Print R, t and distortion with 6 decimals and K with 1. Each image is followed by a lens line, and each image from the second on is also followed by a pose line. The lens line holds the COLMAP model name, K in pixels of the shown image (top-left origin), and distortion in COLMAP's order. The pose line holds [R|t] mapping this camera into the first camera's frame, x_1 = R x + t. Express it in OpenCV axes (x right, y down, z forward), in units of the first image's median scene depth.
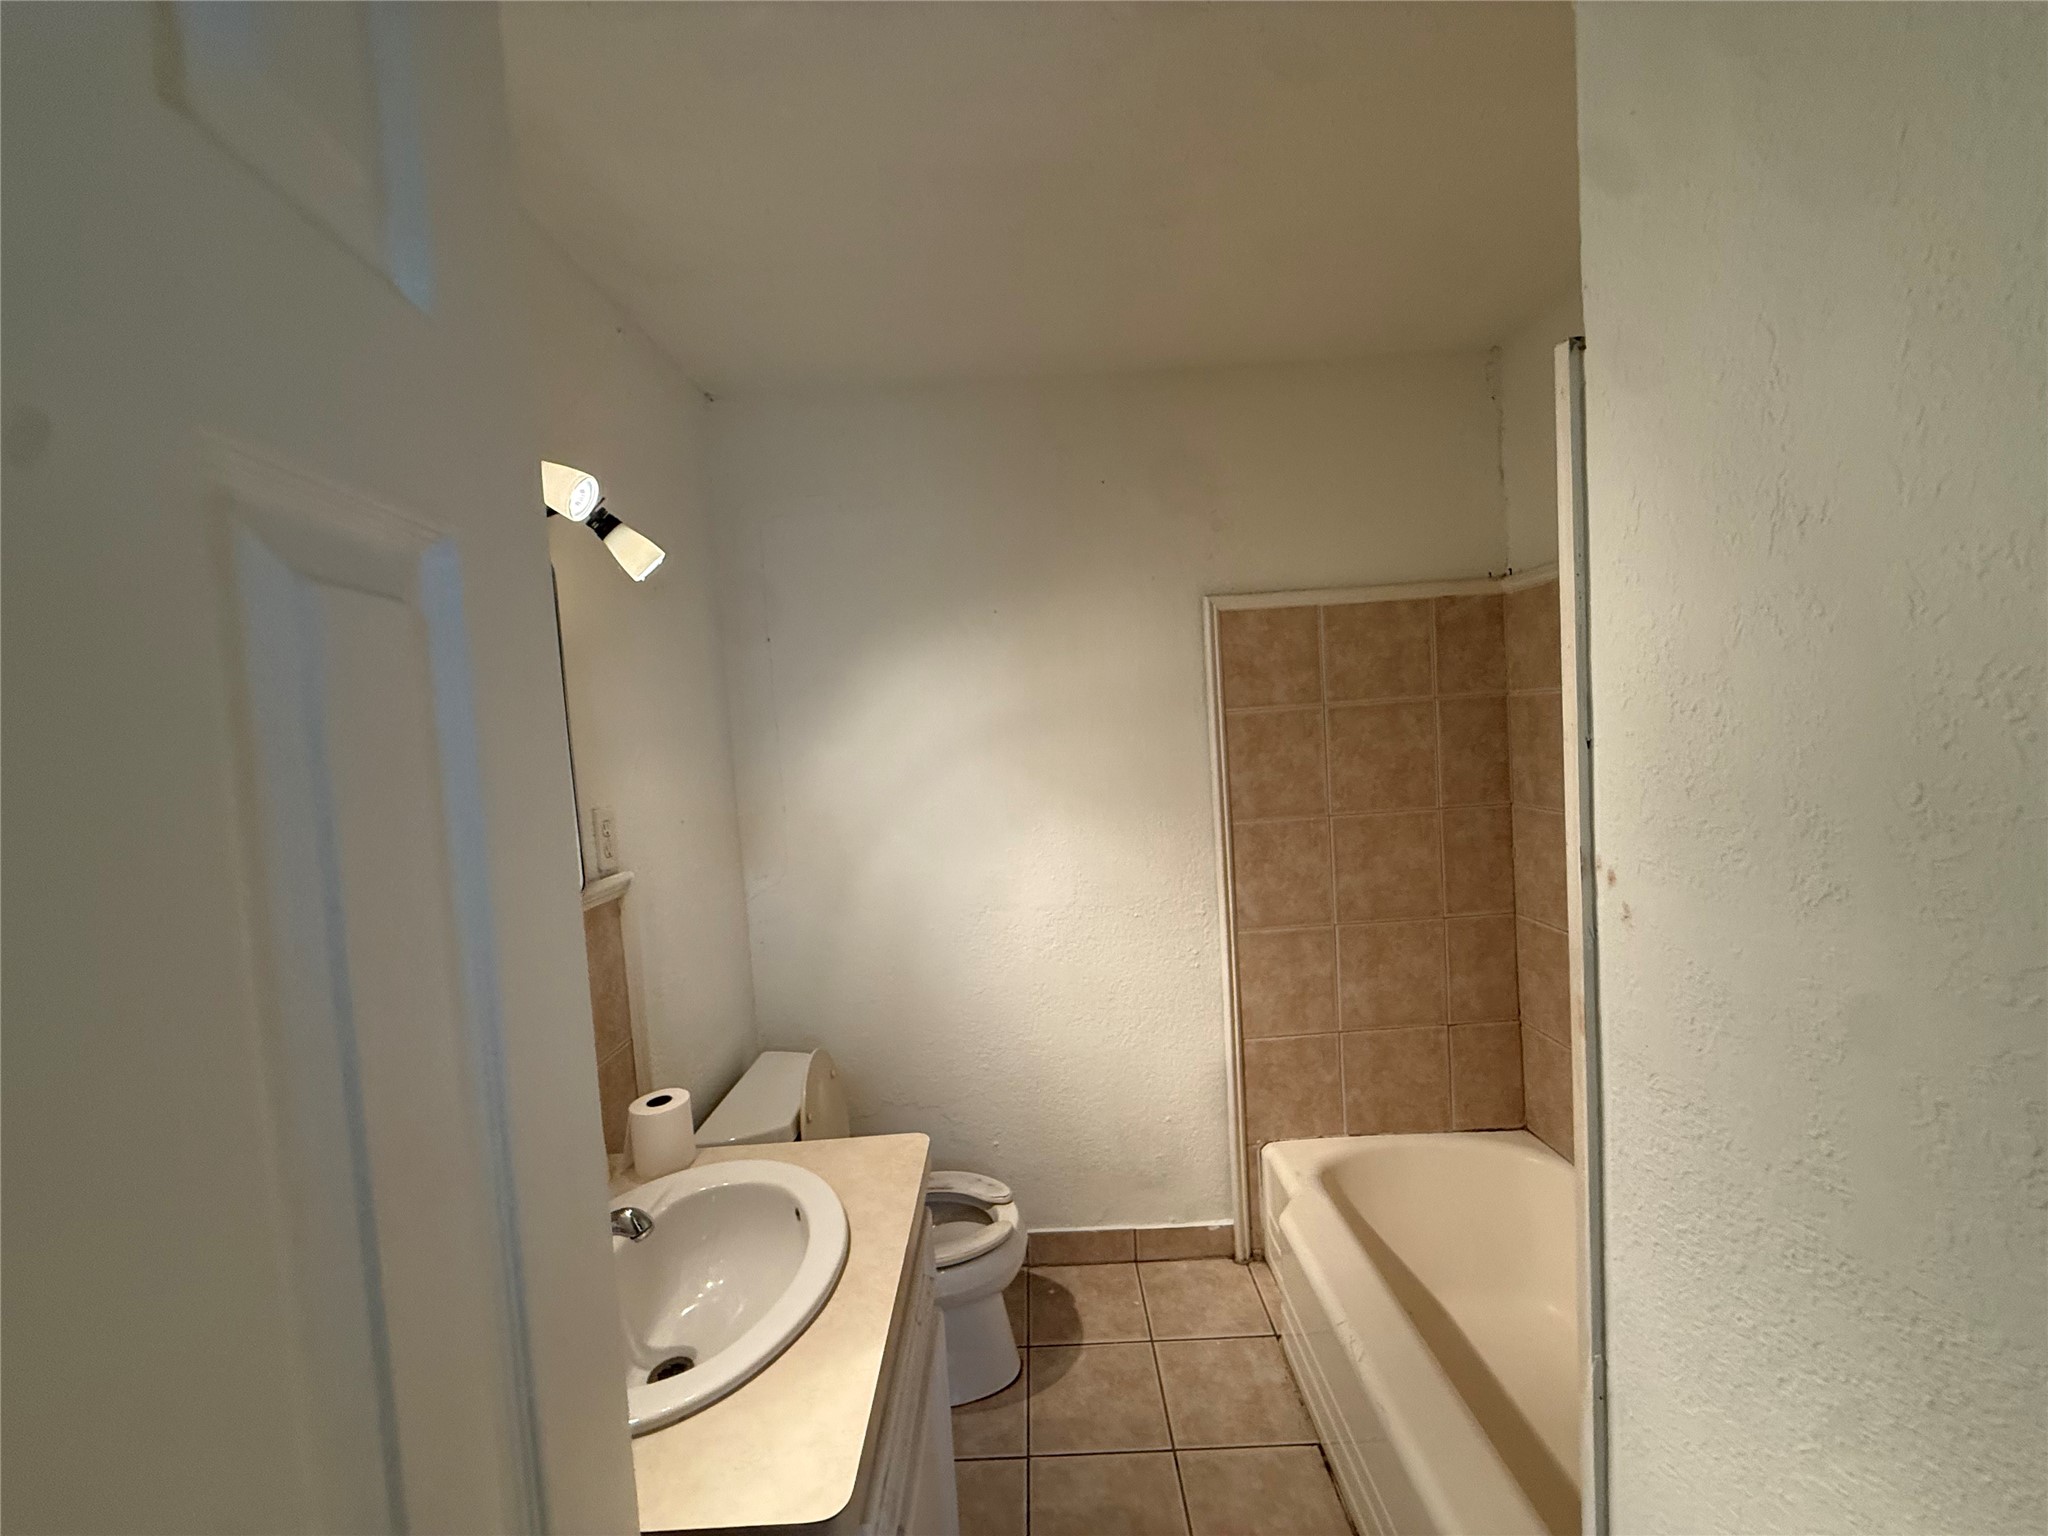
lens RADIAL K [[814.6, 0, 1022.3], [0, 814.6, 768.8], [0, 0, 1]] dist [-0.001658, 0.000049]
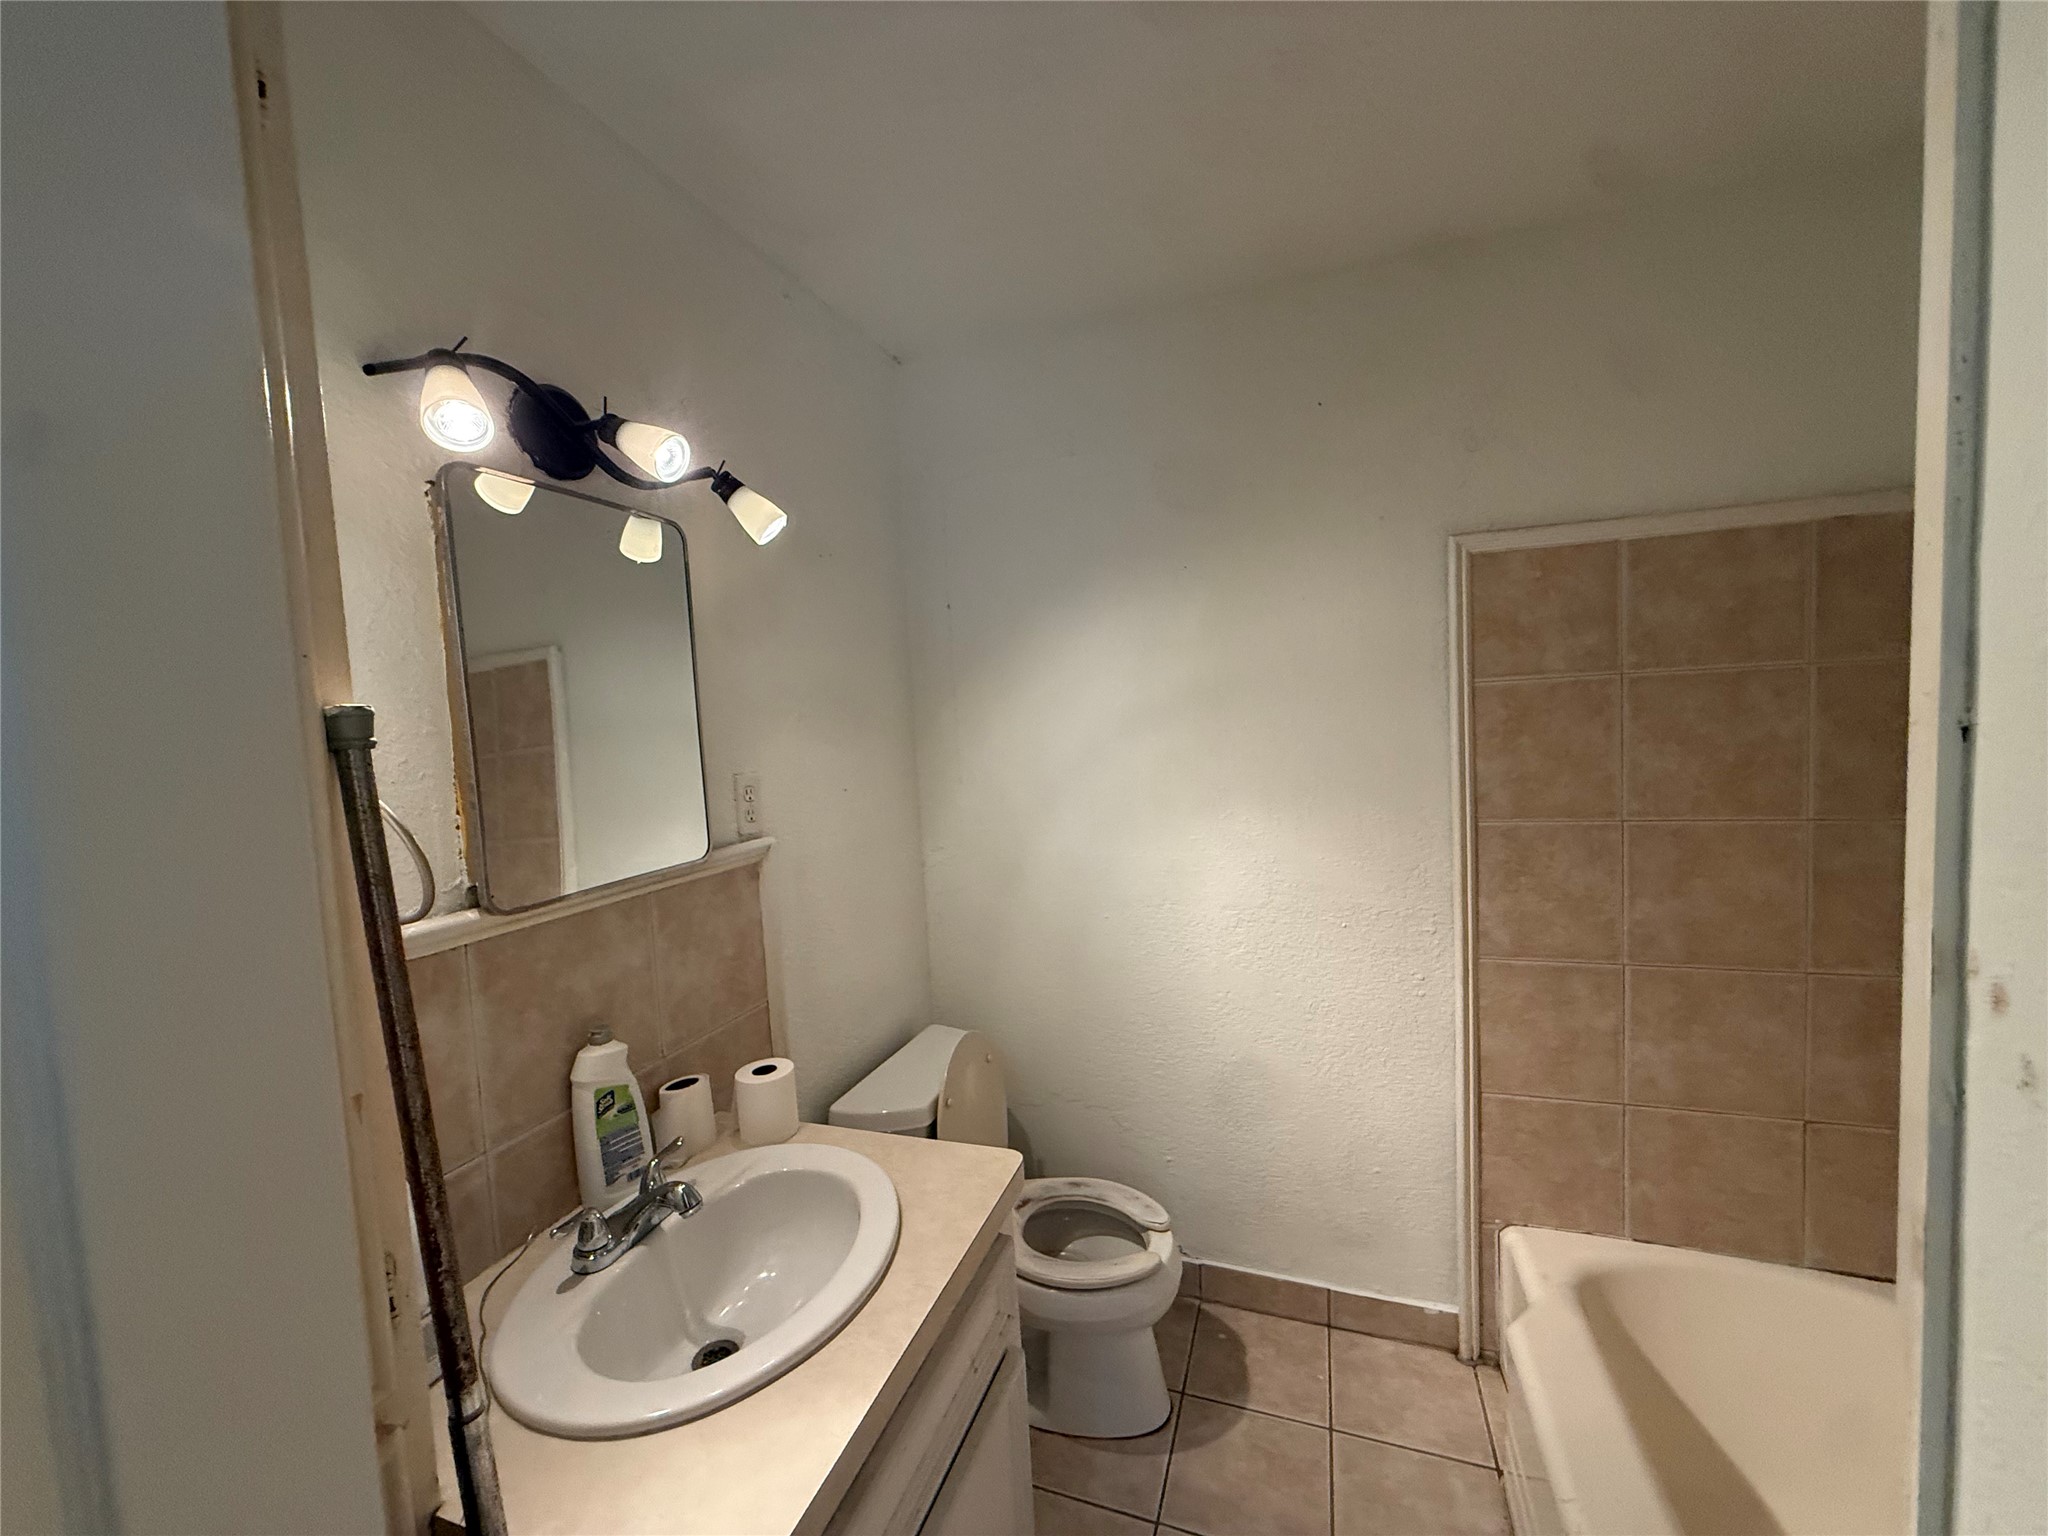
lens RADIAL K [[814.6, 0, 1022.9], [0, 814.6, 769.0], [0, 0, 1]] dist [-0.001658, 0.000049]
pose [[0.942612, 0.038236, -0.331692, 0.104283], [-0.027209, 0.998914, 0.037827, -0.003734], [0.332778, -0.026631, 0.942629, 0.108387]]
